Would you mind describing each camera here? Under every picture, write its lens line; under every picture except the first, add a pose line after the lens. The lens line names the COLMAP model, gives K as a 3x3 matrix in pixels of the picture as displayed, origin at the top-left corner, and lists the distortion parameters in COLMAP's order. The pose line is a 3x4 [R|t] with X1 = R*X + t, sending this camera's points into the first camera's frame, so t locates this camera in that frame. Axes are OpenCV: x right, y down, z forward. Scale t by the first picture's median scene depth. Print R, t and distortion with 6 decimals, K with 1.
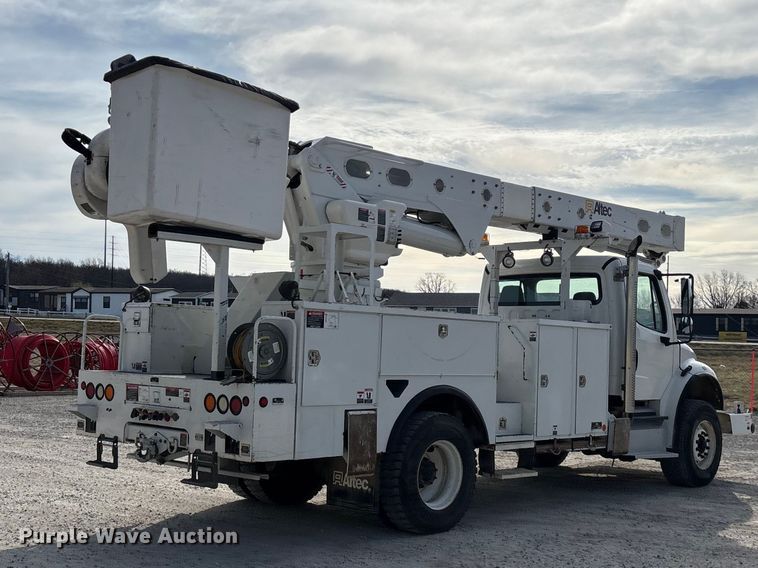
lens RADIAL K [[940.1, 0, 381.3], [0, 940.1, 332.3], [0, 0, 1]] dist [0.180214, -0.611185]
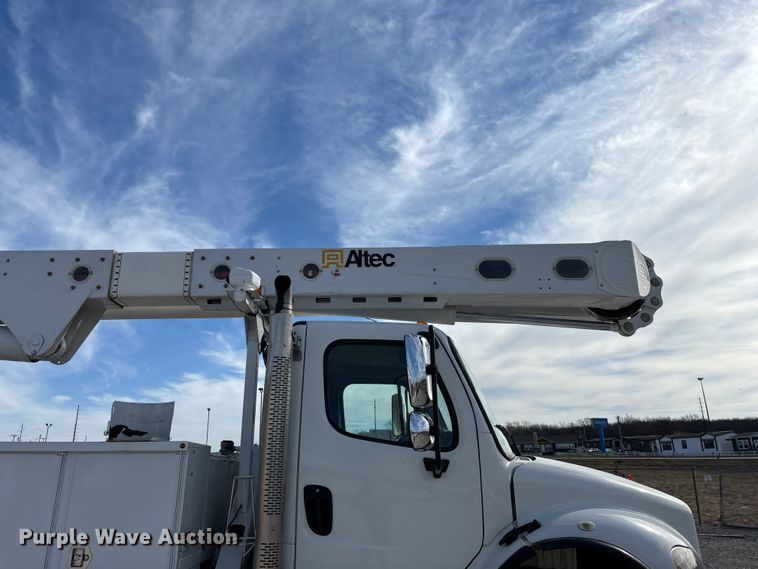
lens RADIAL K [[566.0, 0, 368.7], [0, 566.0, 284.4], [0, 0, 1]] dist [0.078371, -0.079838]
pose [[0.697996, -0.250274, -0.670942, 0.579921], [0.033525, 0.947331, -0.318495, 0.014912], [0.715316, 0.199815, 0.669624, 0.870920]]
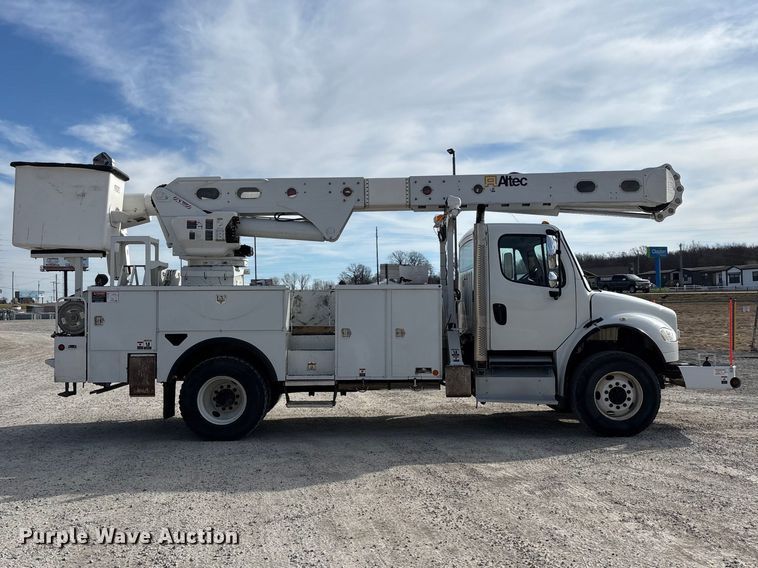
lens RADIAL K [[728.5, 0, 379.0], [0, 728.5, 284.0], [0, 0, 1]] dist [0.115829, -0.244681]
pose [[0.705727, -0.061339, -0.705823, 0.857602], [0.041001, 0.998111, -0.045745, 0.030396], [0.707296, 0.003345, 0.706909, 0.321778]]
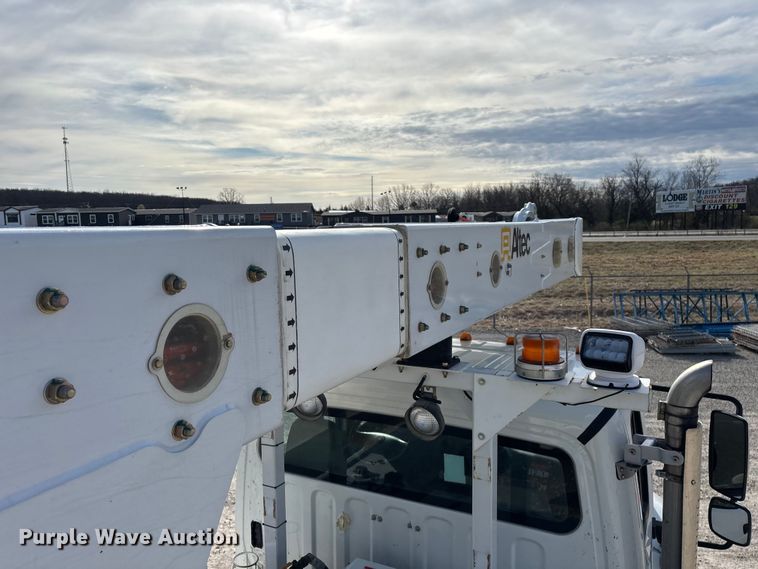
lens RADIAL K [[568.7, 0, 379.0], [0, 568.7, 284.5], [0, 0, 1]] dist [0.043111, -0.041313]
pose [[0.952673, -0.072221, 0.295295, 0.115141], [0.039845, 0.992655, 0.114226, -0.167678], [-0.301376, -0.097054, 0.948553, 0.915230]]
